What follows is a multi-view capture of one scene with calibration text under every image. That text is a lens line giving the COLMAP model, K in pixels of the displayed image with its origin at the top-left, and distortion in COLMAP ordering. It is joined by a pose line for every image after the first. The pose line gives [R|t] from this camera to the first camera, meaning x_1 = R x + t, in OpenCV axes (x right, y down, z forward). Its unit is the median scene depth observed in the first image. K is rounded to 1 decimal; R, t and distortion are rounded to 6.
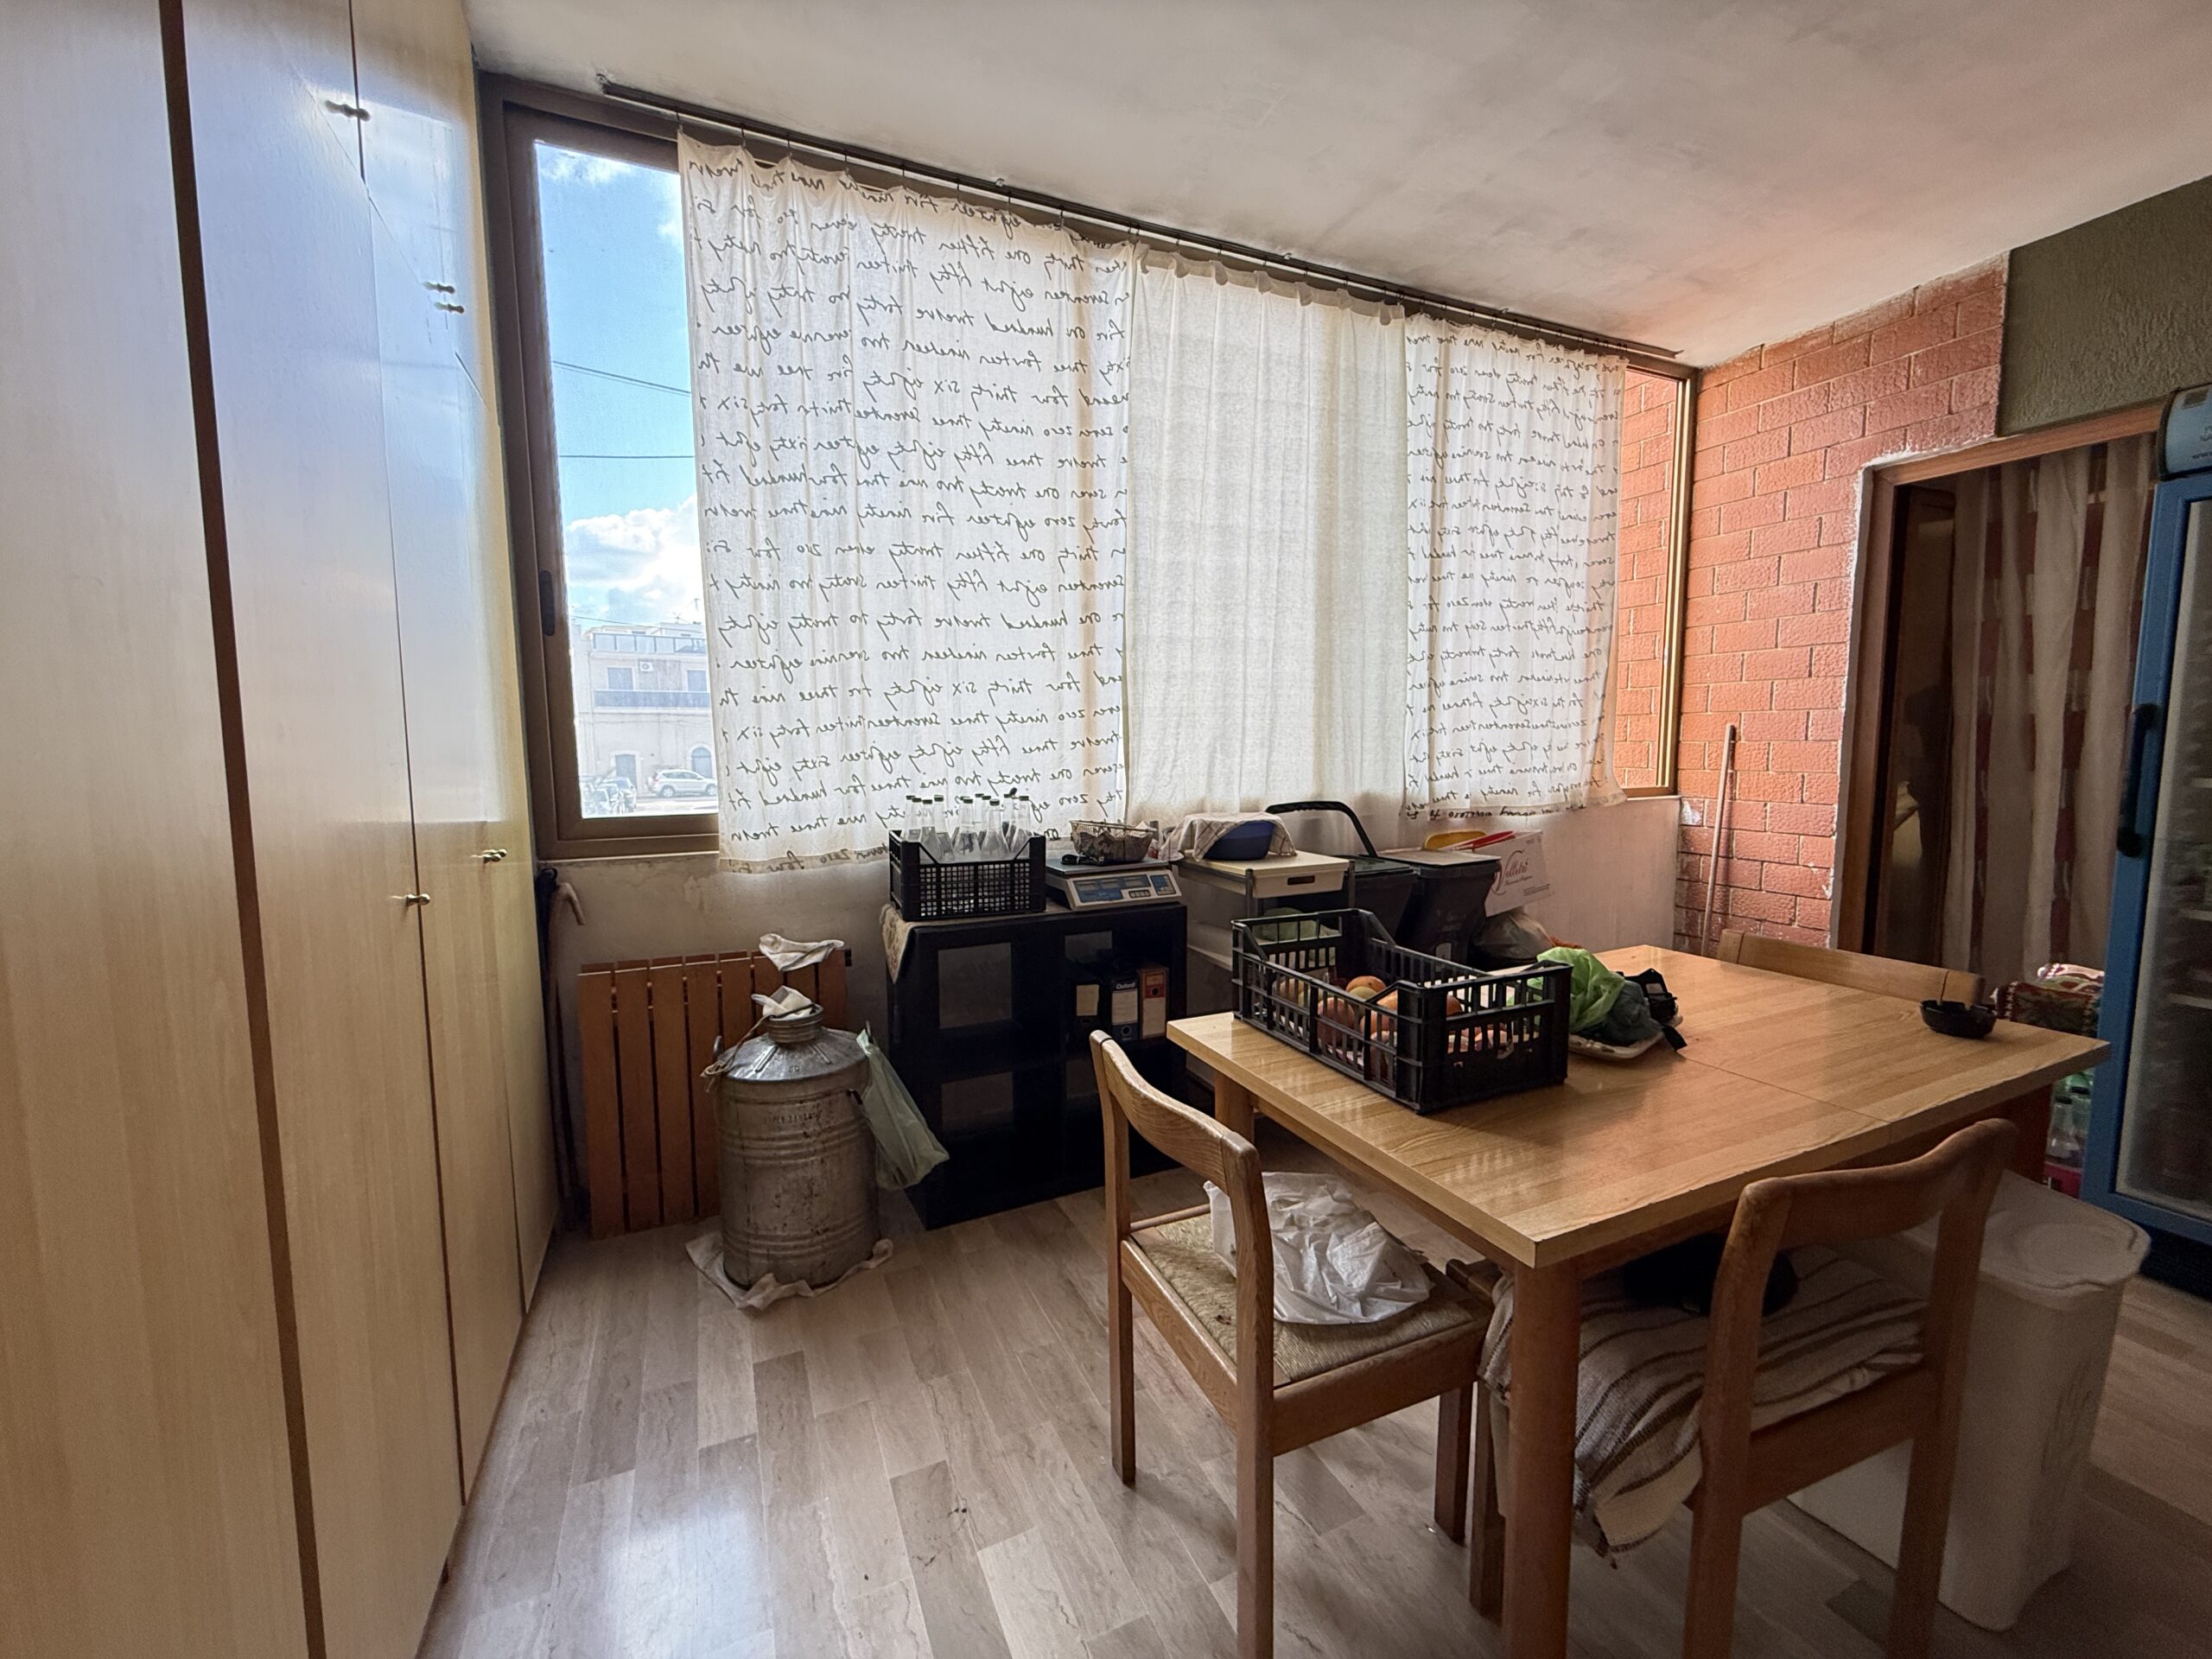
lens RADIAL K [[880.1, 0, 1103.5], [0, 880.1, 827.9], [0, 0, 1]] dist [-0.001651, 0.000559]
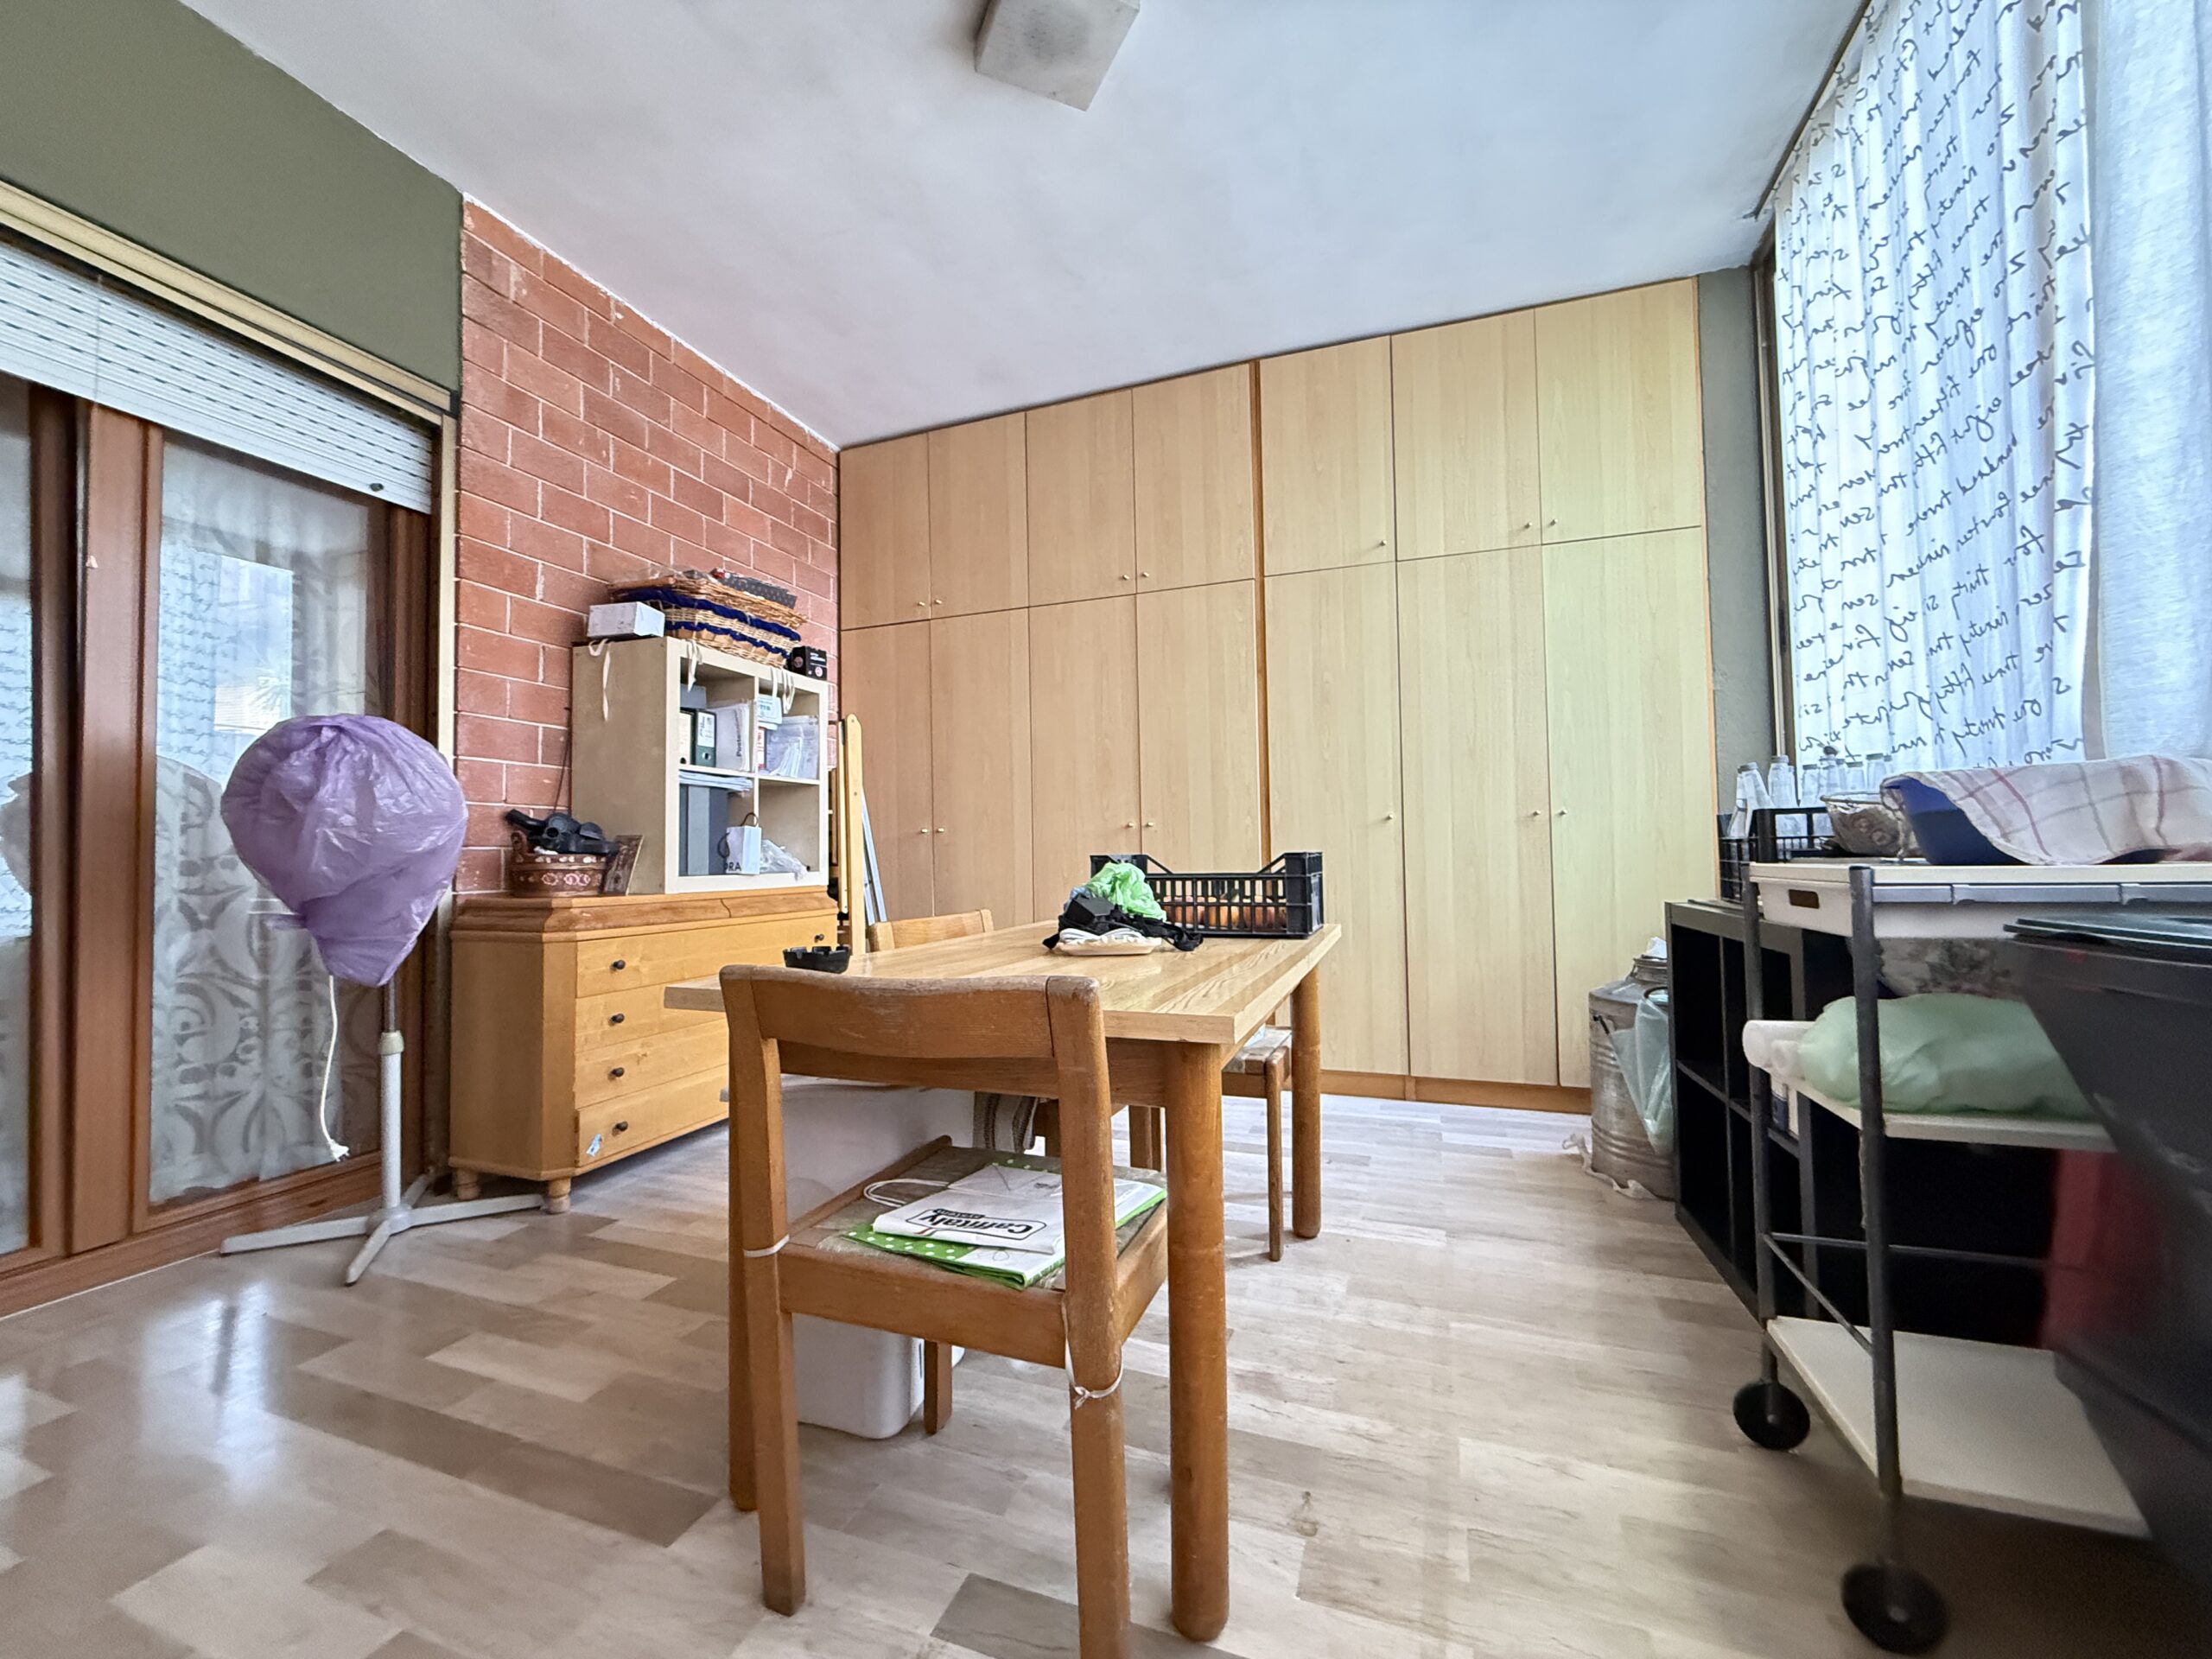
lens RADIAL K [[880.1, 0, 1102.9], [0, 880.1, 833.0], [0, 0, 1]] dist [-0.001651, 0.000559]
pose [[-0.697425, -0.002216, -0.716654, 1.173421], [-0.045714, 0.998096, 0.041401, 0.033045], [0.715198, 0.061635, -0.696199, 1.503464]]
